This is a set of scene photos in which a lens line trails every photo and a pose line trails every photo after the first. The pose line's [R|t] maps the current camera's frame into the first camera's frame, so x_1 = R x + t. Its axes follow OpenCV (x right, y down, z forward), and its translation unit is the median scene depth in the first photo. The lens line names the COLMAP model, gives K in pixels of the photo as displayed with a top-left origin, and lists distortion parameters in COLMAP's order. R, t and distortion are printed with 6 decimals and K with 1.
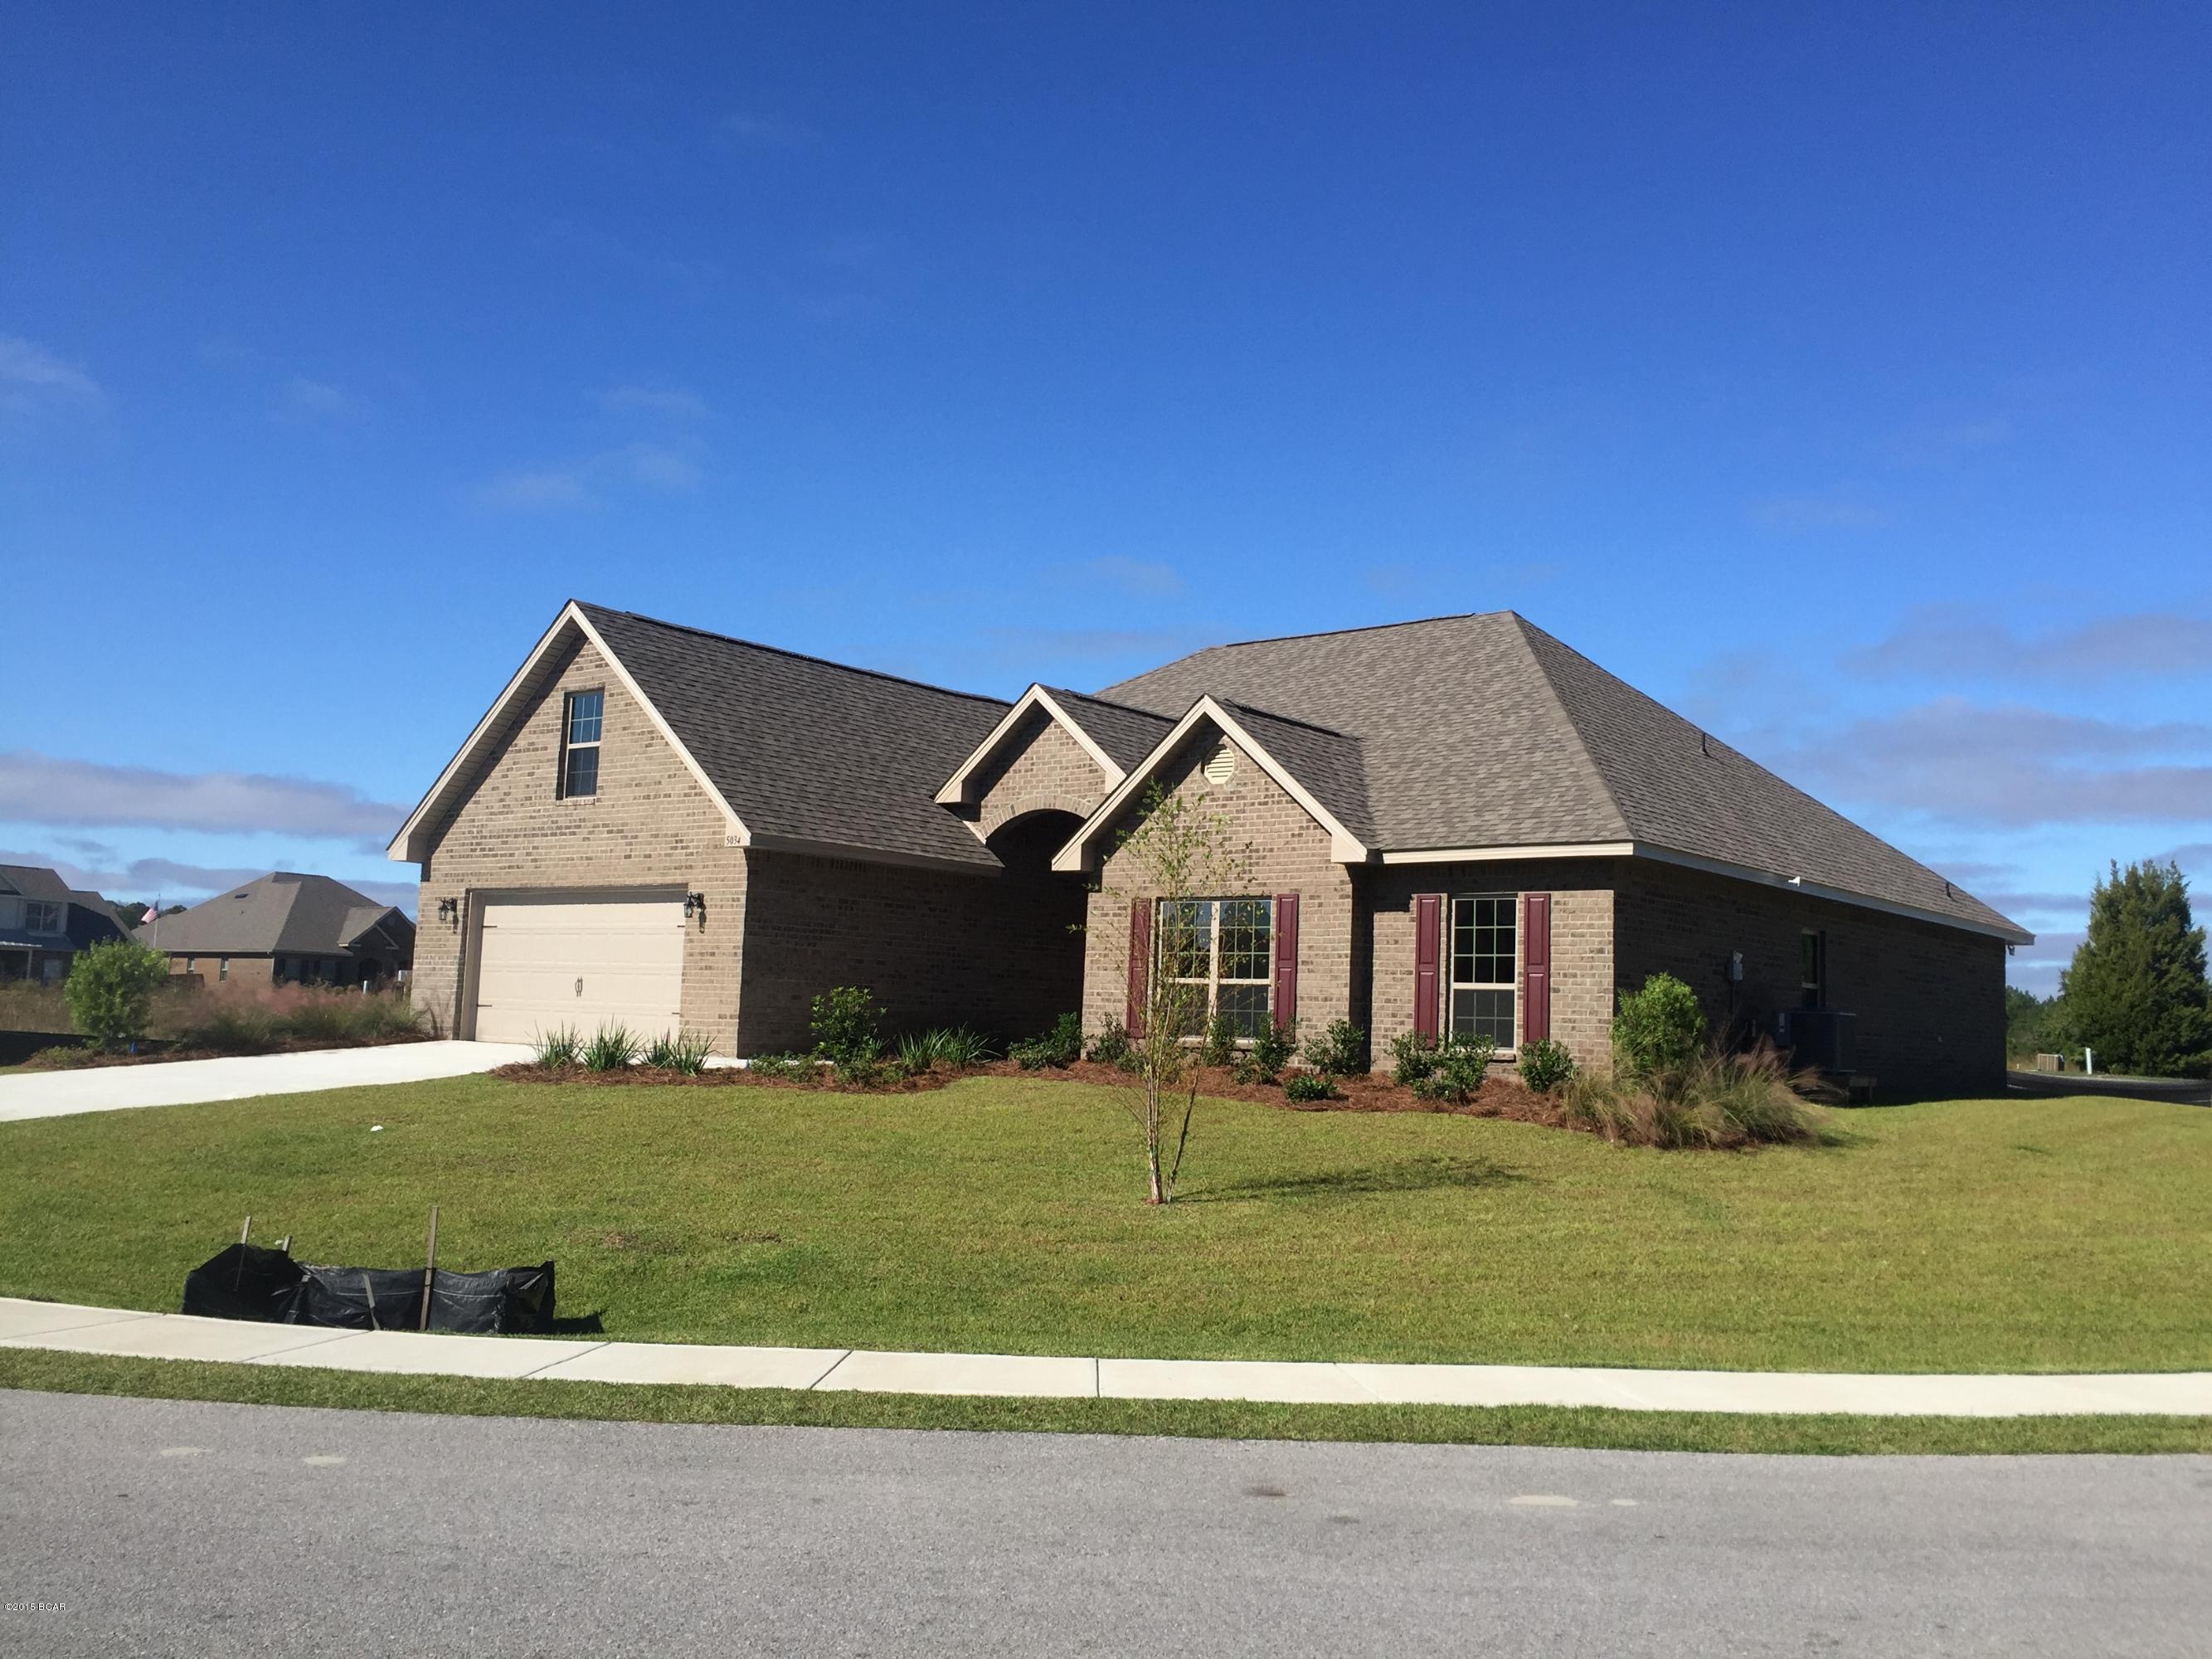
lens RADIAL K [[1854.4, 0, 1138.6], [0, 1854.4, 834.8], [0, 0, 1]] dist [0.027447, 0.003280]
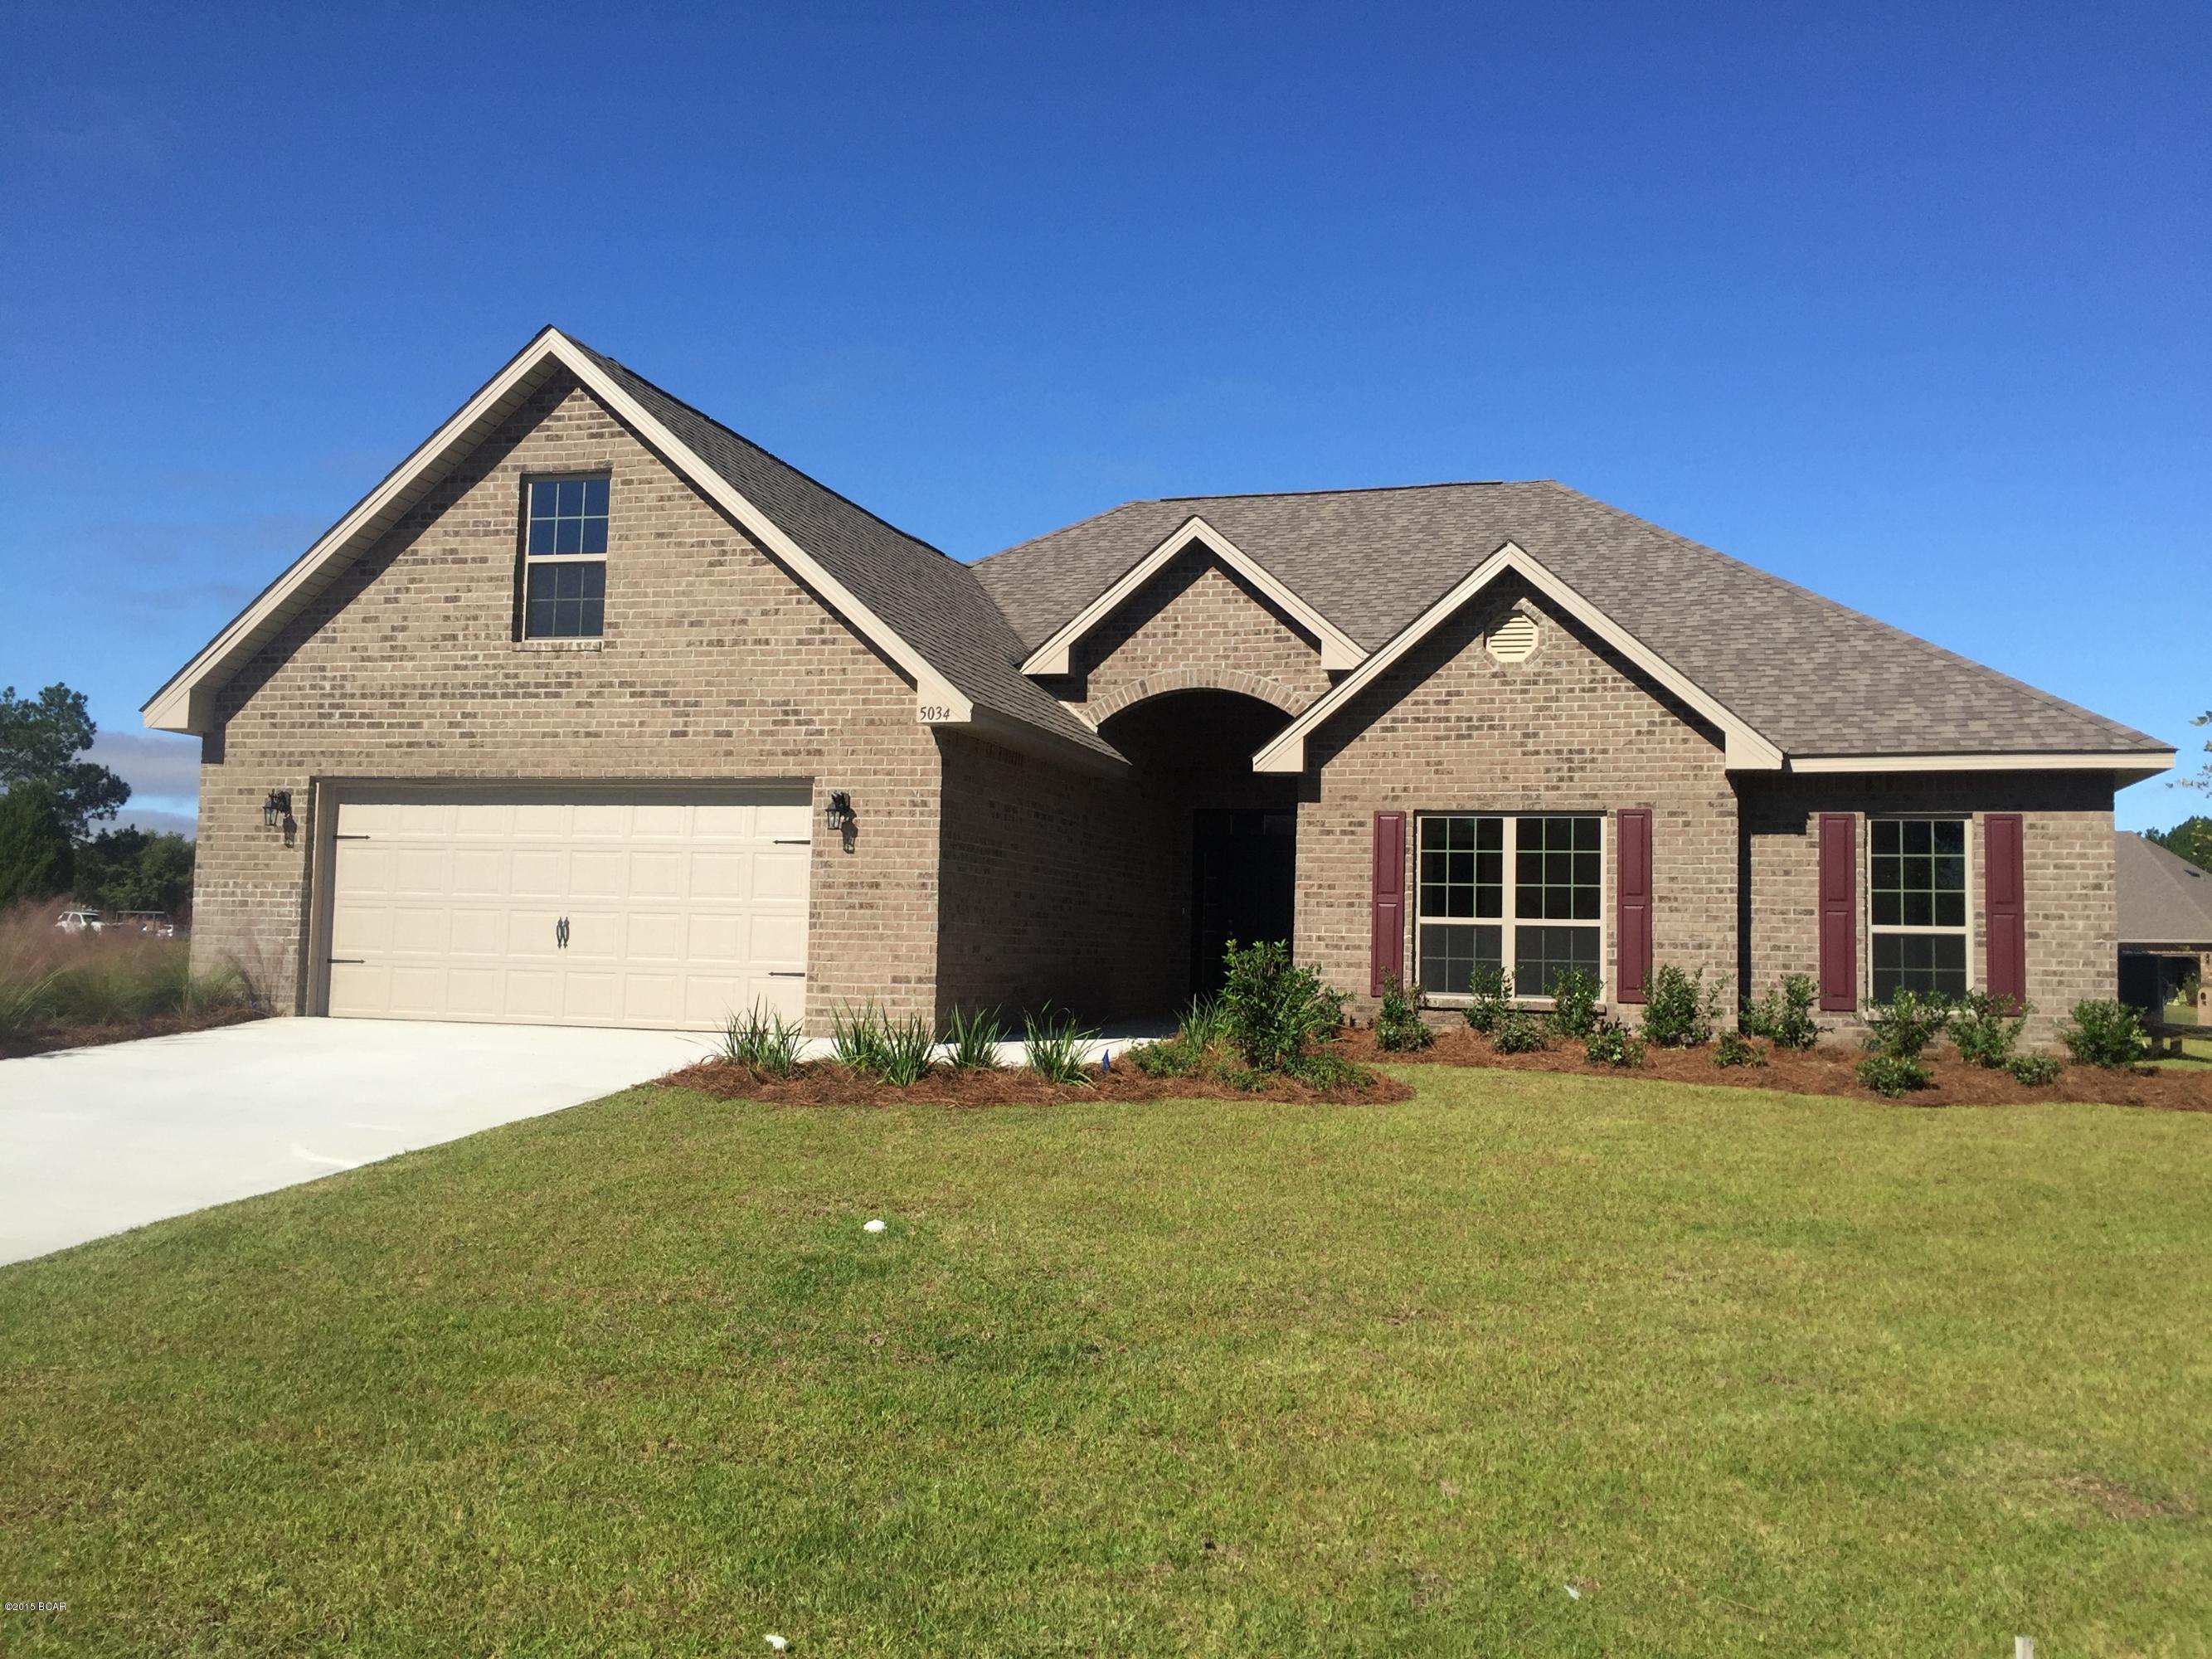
lens RADIAL K [[1883.3, 0, 1106.0], [0, 1883.3, 829.5], [0, 0, 1]] dist [0.077843, -0.112336]
pose [[0.926805, 0.013610, 0.375296, -0.402436], [-0.029390, 0.998907, 0.036352, 0.017679], [-0.374391, -0.044721, 0.926192, 0.345542]]
